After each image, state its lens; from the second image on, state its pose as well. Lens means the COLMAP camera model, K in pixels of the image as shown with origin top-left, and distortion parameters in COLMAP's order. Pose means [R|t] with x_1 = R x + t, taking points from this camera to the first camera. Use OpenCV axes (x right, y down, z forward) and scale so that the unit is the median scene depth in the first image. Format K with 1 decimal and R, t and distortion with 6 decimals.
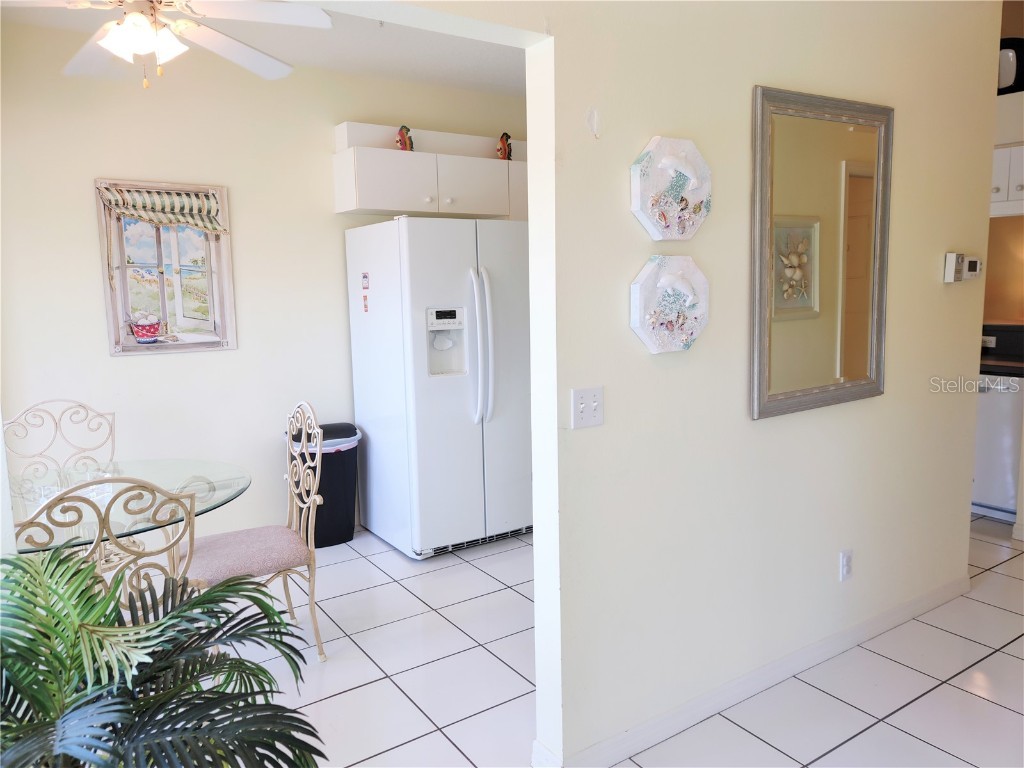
lens RADIAL K [[759.6, 0, 511.7], [0, 759.6, 382.6], [0, 0, 1]] dist [0.001026, 0.000059]
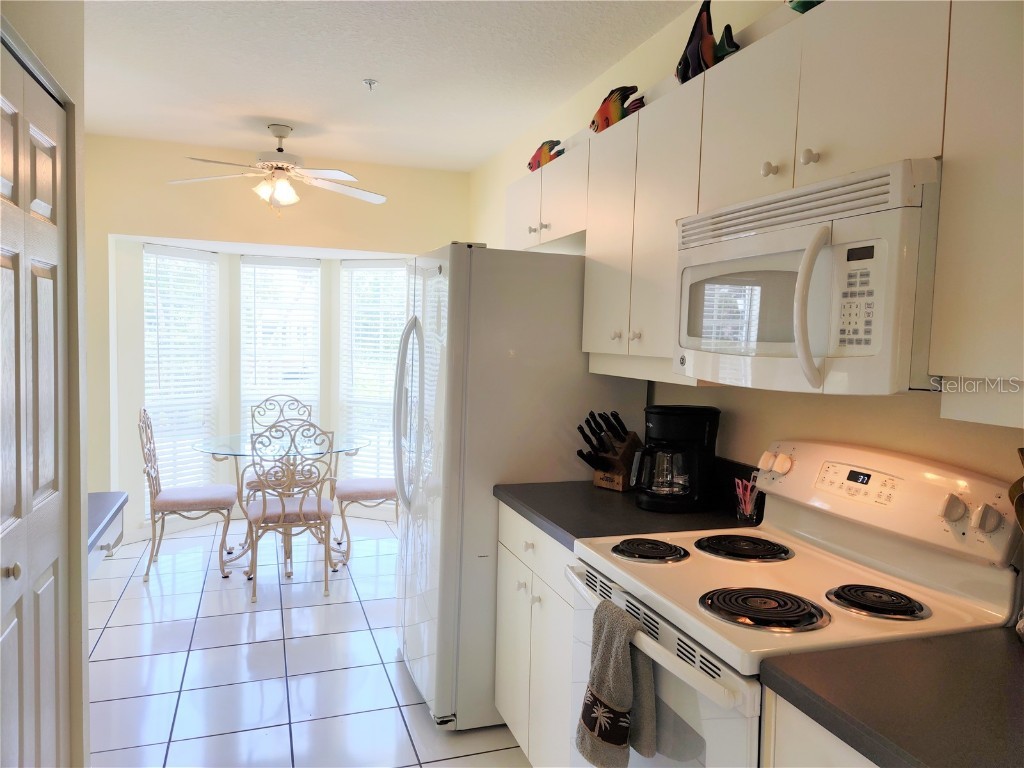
lens RADIAL K [[746.4, 0, 512.0], [0, 746.4, 385.9], [0, 0, 1]] dist [0.077779, -0.067103]
pose [[0.962536, 0.064157, -0.263455, 0.600622], [-0.081643, 0.995089, -0.055959, 0.098245], [0.258571, 0.075371, 0.963047, -0.882656]]
